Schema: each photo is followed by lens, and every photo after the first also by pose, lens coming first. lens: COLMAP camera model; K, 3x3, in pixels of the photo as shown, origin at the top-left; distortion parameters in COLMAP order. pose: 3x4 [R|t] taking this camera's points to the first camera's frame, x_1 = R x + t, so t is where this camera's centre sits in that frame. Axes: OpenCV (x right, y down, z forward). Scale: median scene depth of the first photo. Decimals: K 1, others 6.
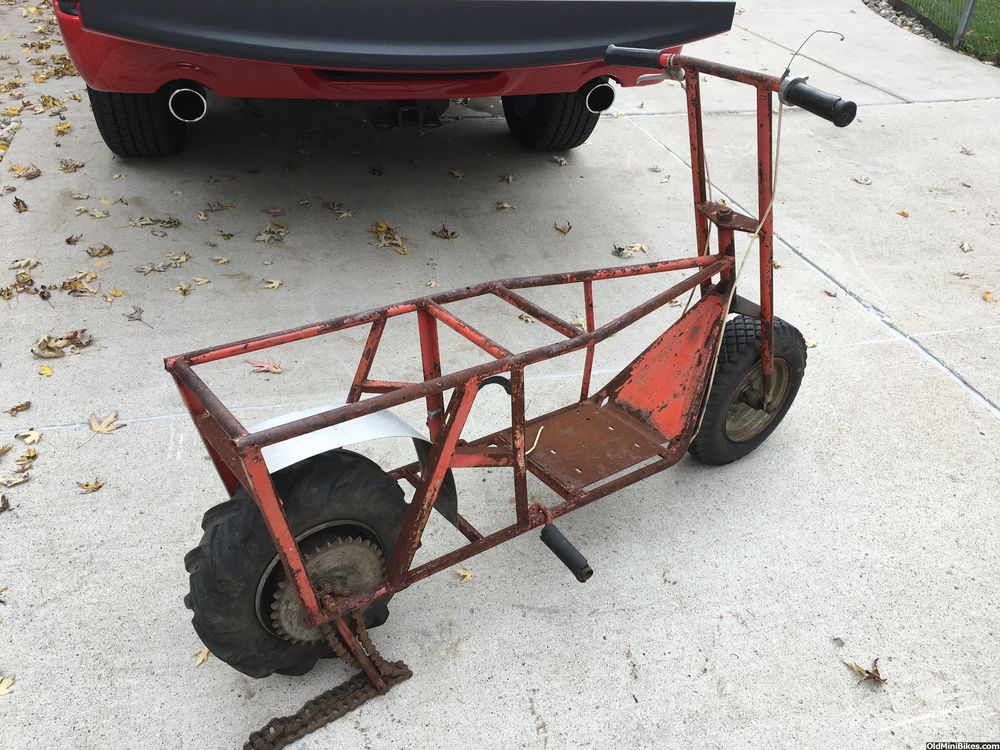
lens RADIAL K [[853.7, 0, 500.2], [0, 853.7, 374.0], [0, 0, 1]] dist [0.062118, -0.075790]
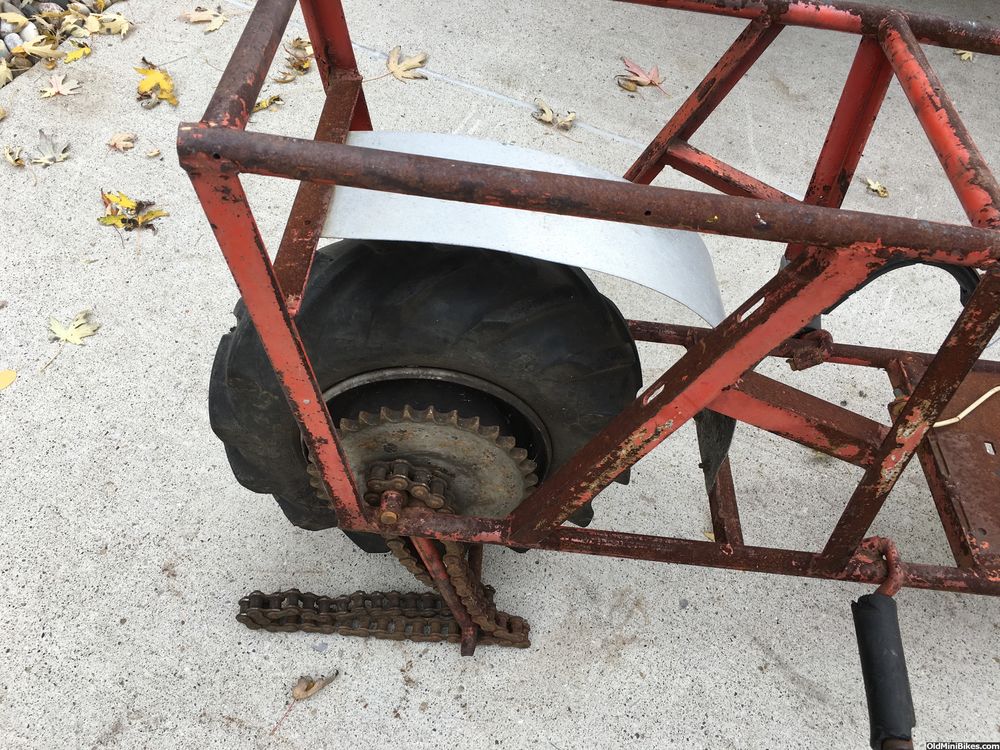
lens RADIAL K [[853.7, 0, 500.2], [0, 853.7, 372.1], [0, 0, 1]] dist [0.062118, -0.075790]
pose [[0.779111, 0.503144, -0.373941, 0.008740], [-0.378158, 0.852966, 0.359784, -0.017932], [0.499982, -0.138903, 0.854824, 0.515058]]
